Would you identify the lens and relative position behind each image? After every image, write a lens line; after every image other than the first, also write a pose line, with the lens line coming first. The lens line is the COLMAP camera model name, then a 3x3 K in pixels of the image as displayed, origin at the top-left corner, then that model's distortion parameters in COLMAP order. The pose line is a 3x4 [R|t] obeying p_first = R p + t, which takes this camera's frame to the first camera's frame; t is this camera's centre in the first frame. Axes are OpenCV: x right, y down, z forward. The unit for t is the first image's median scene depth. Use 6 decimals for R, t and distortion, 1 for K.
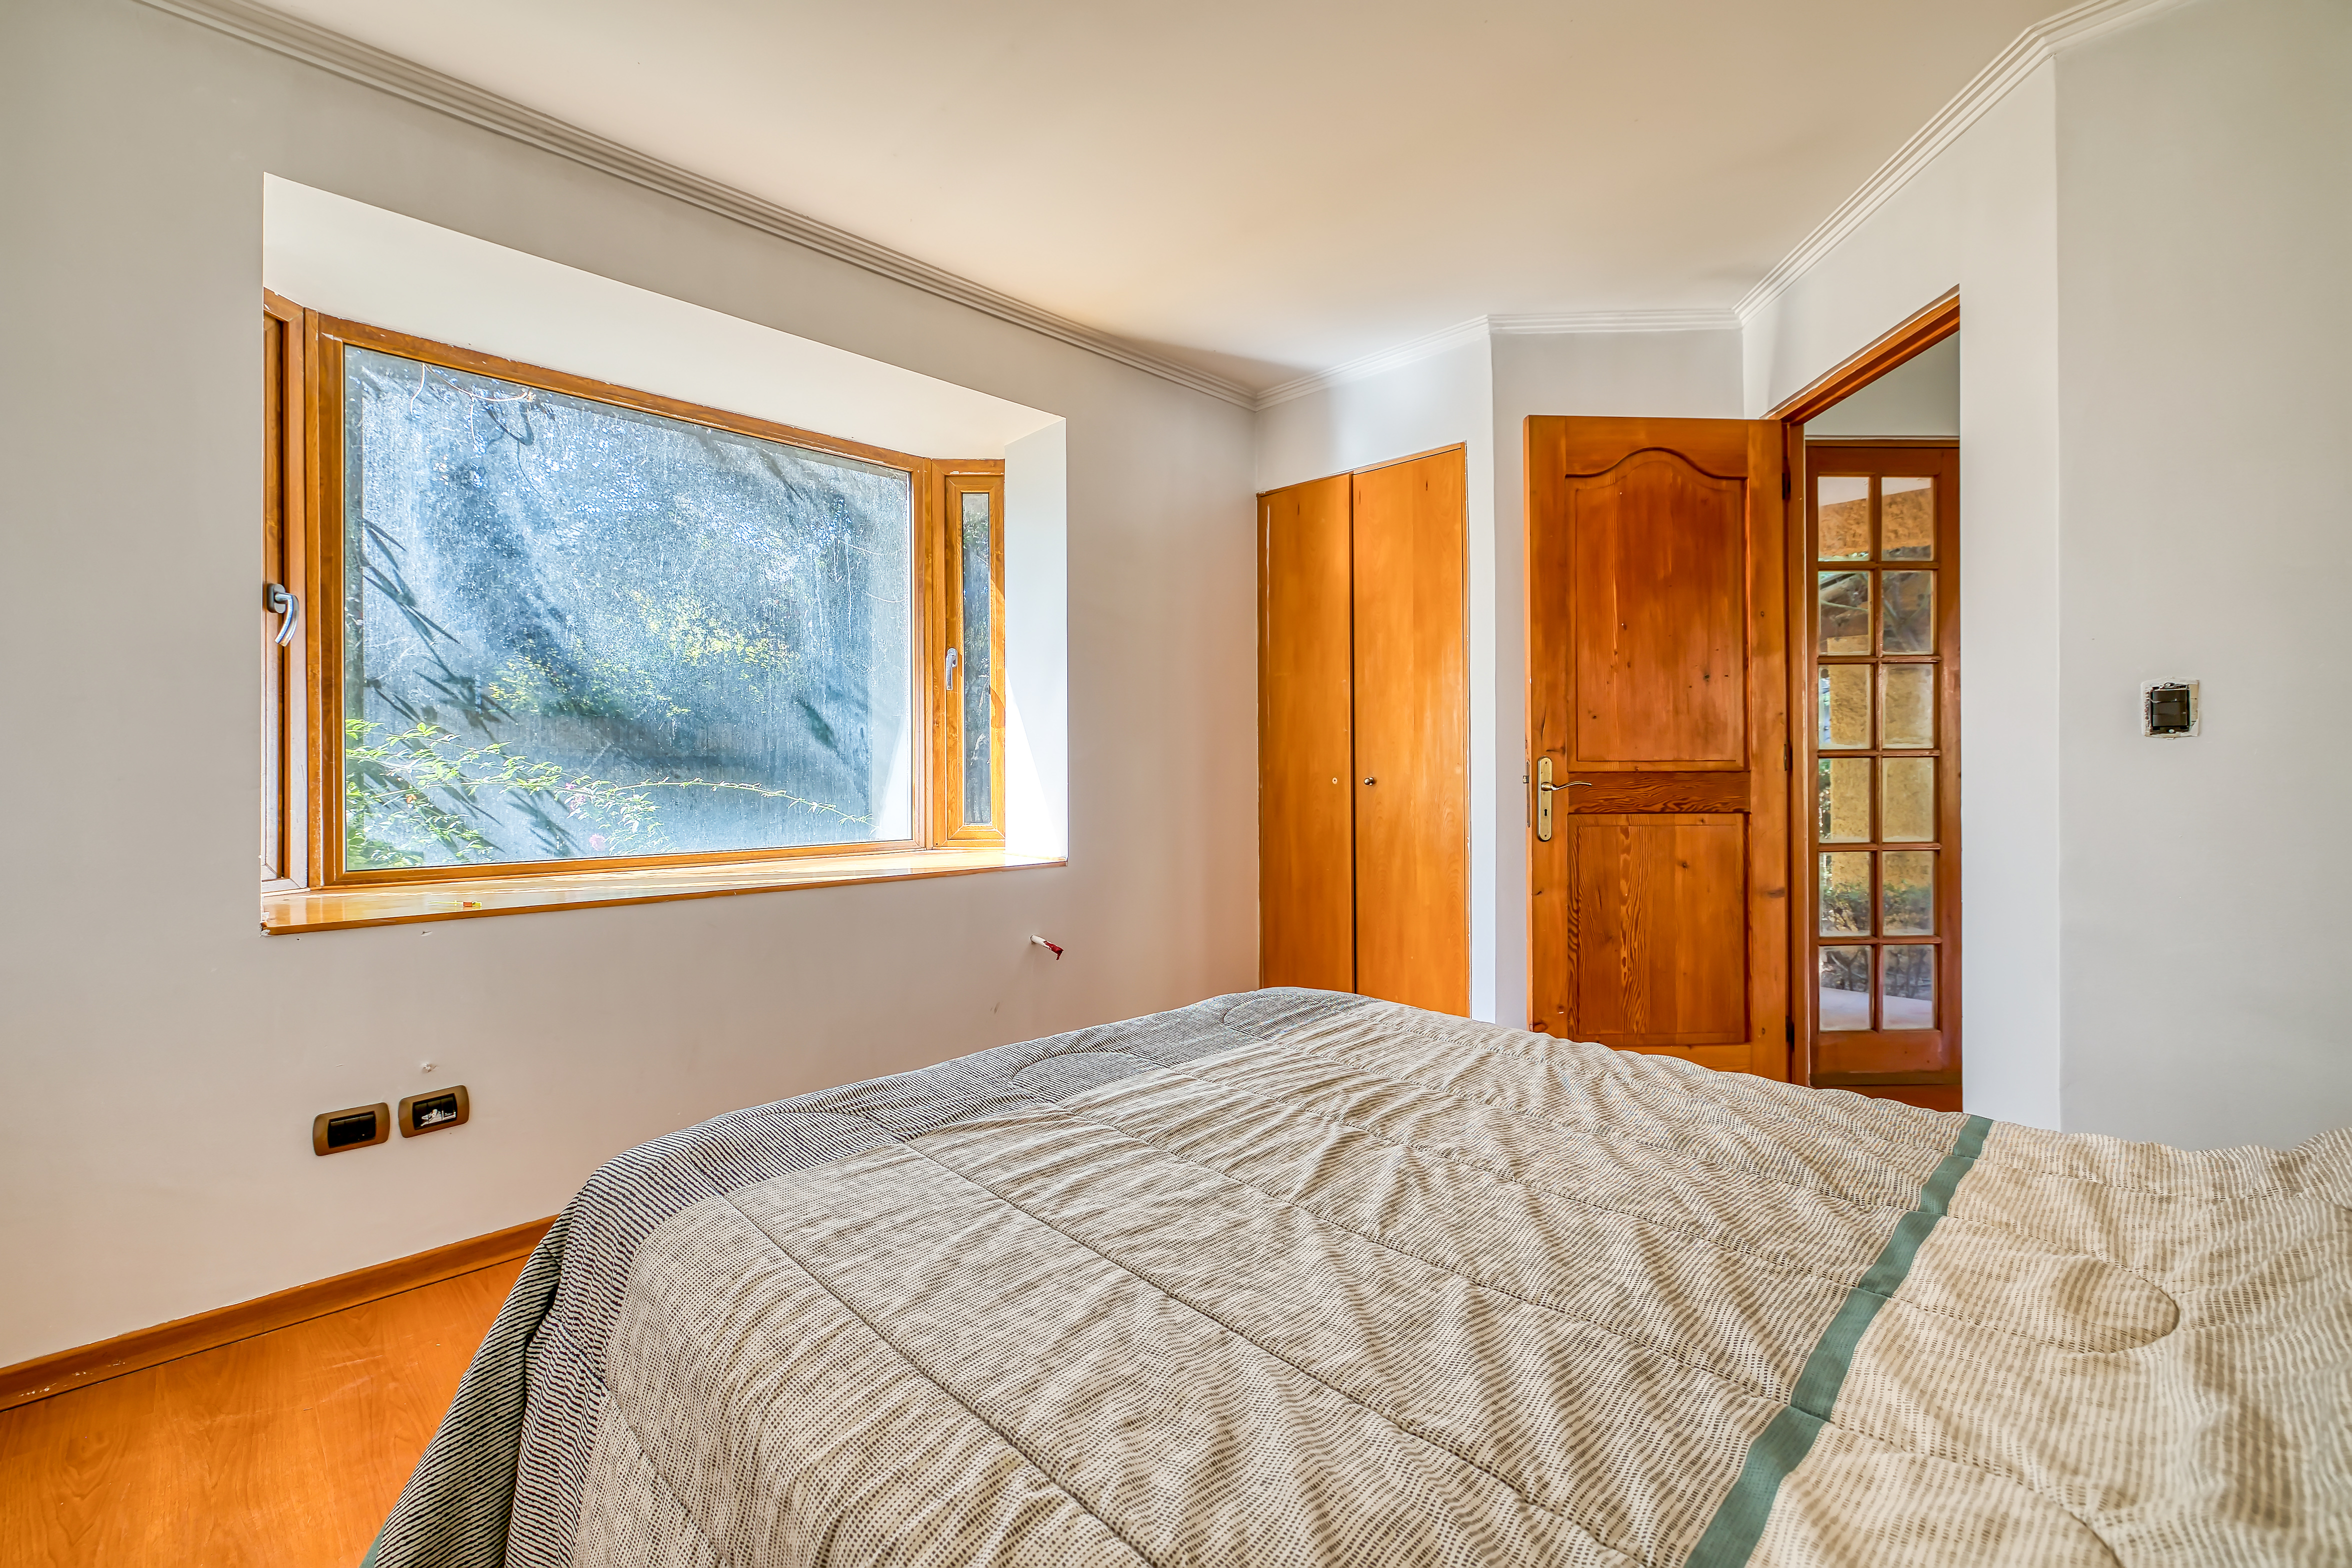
lens RADIAL K [[1000.0, 0, 1162.5], [0, 1000.0, 768.5], [0, 0, 1]] dist [-0.001978, 0.000327]
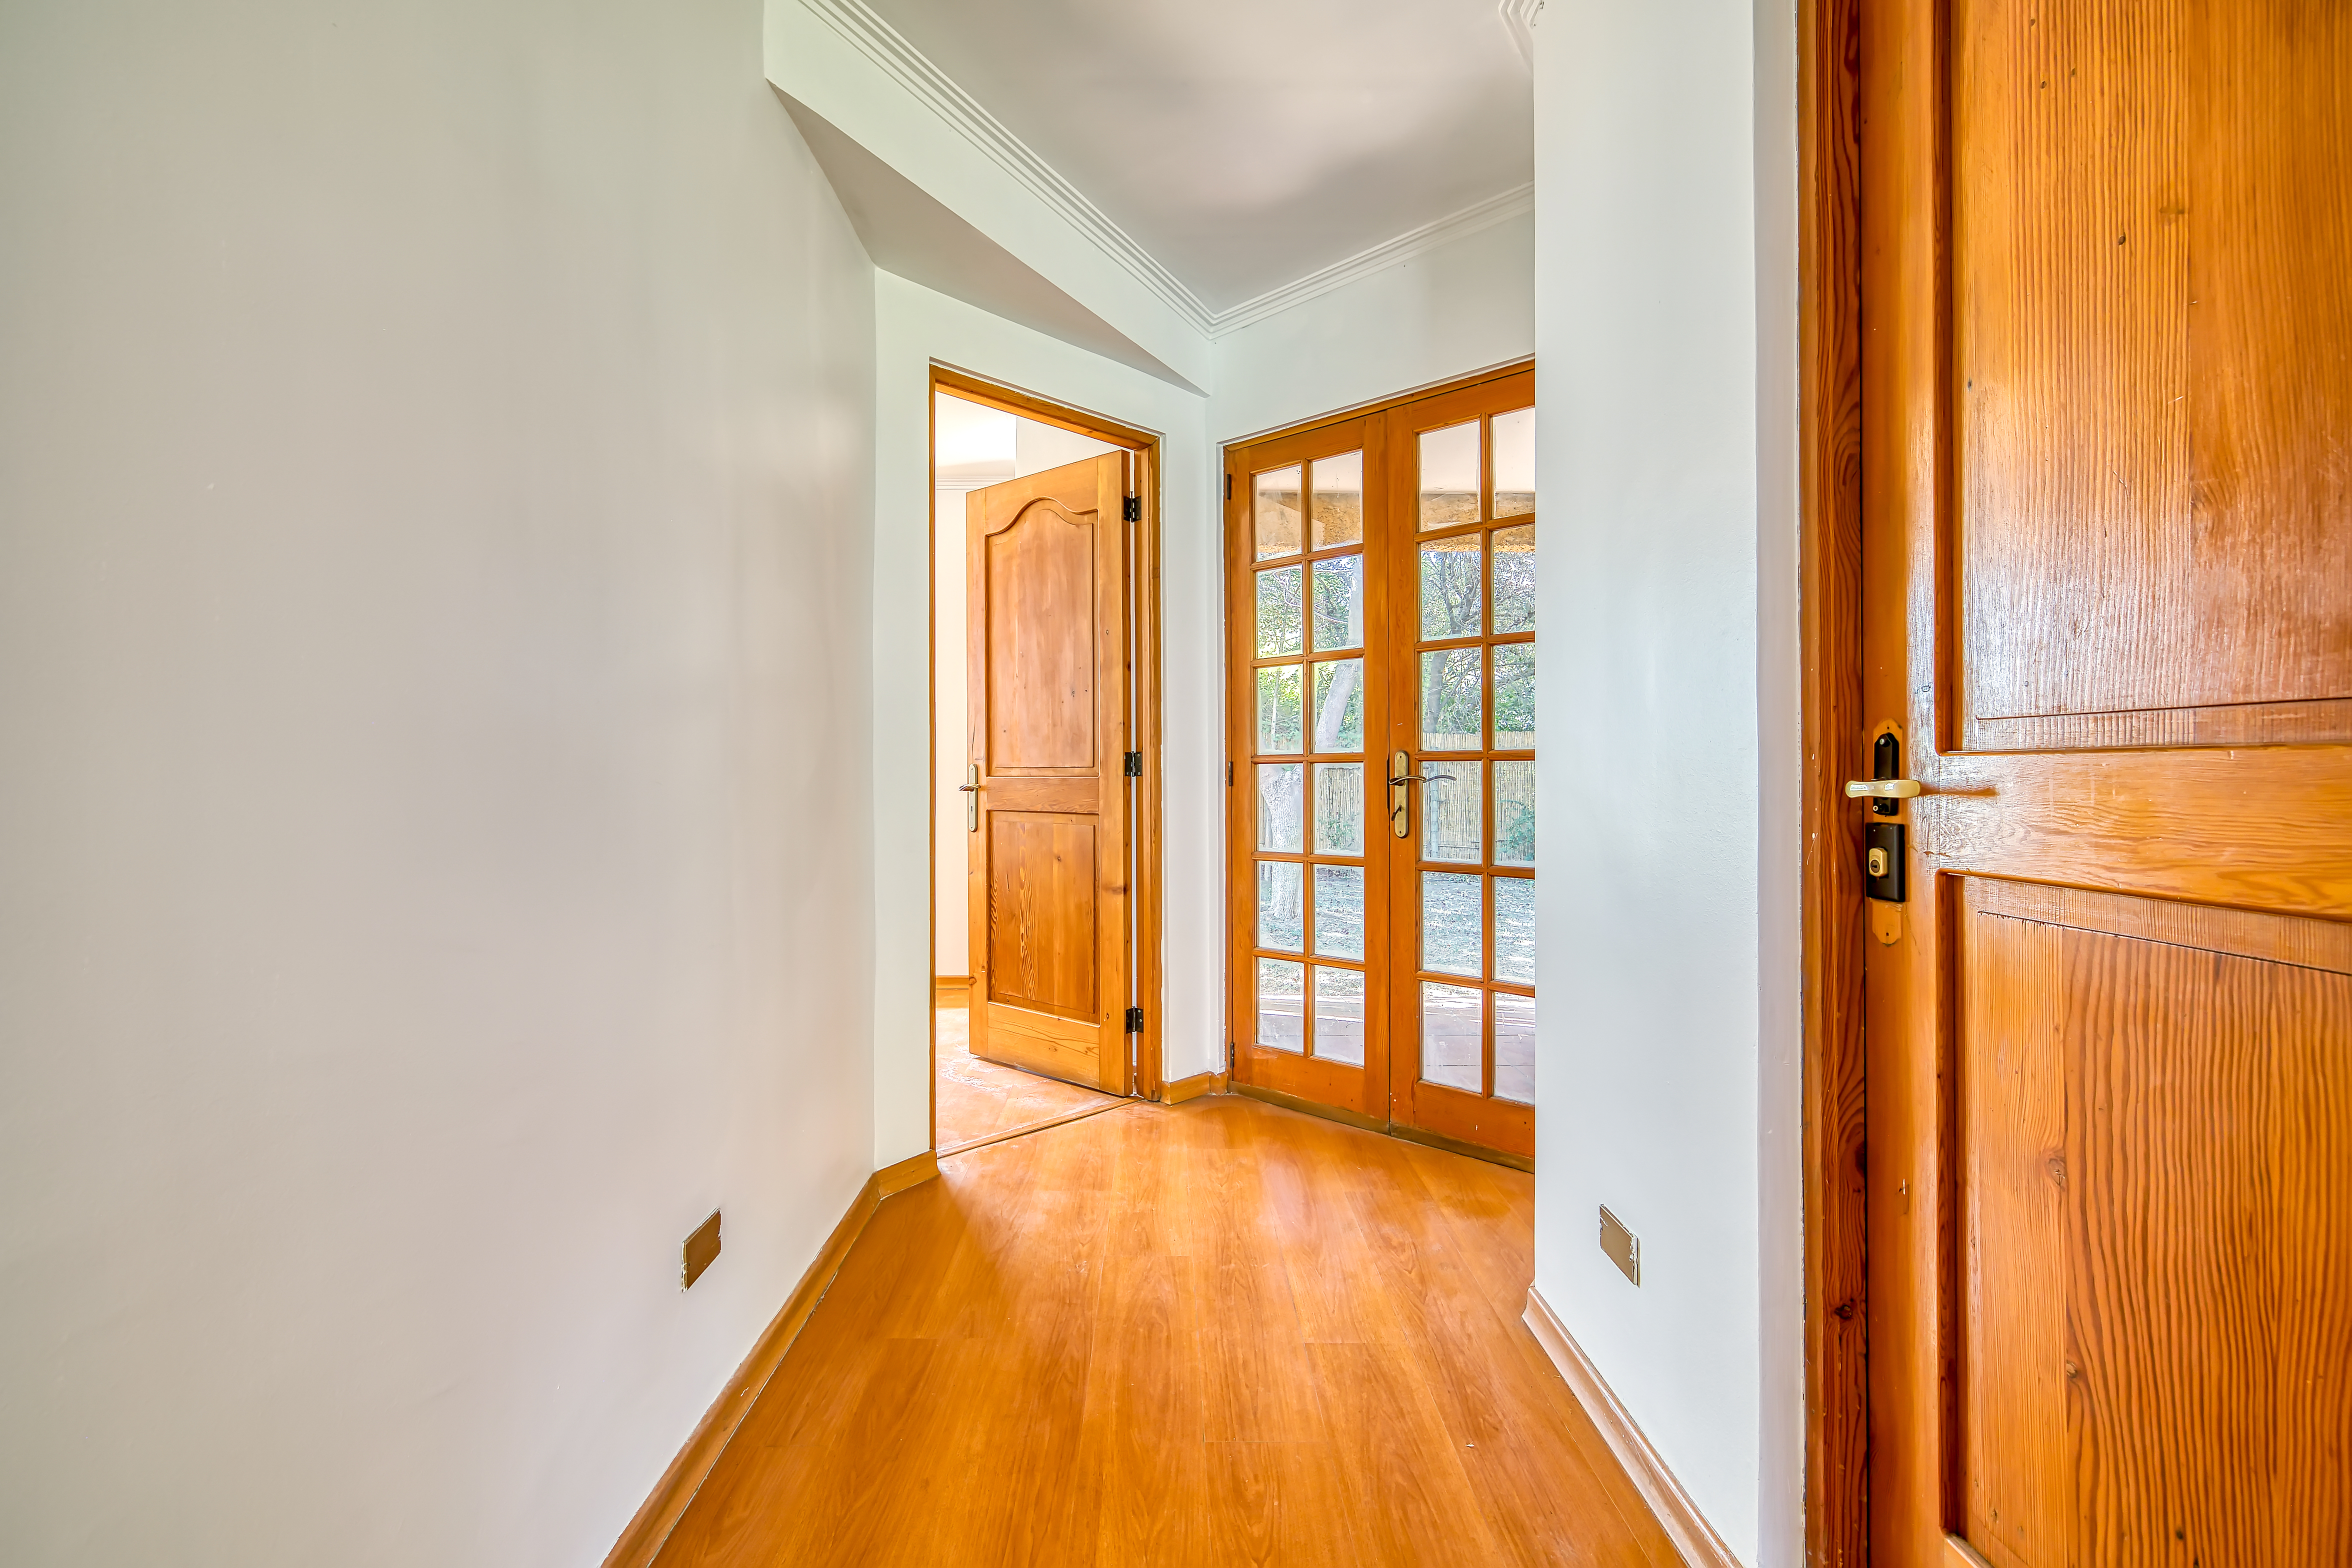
lens RADIAL K [[1000.0, 0, 1162.5], [0, 1000.0, 768.5], [0, 0, 1]] dist [-0.001978, 0.000327]
pose [[0.731049, 0.000576, -0.682325, 1.385209], [-0.001150, 0.999999, -0.000388, -0.005644], [0.682324, 0.001068, 0.731049, 0.246493]]
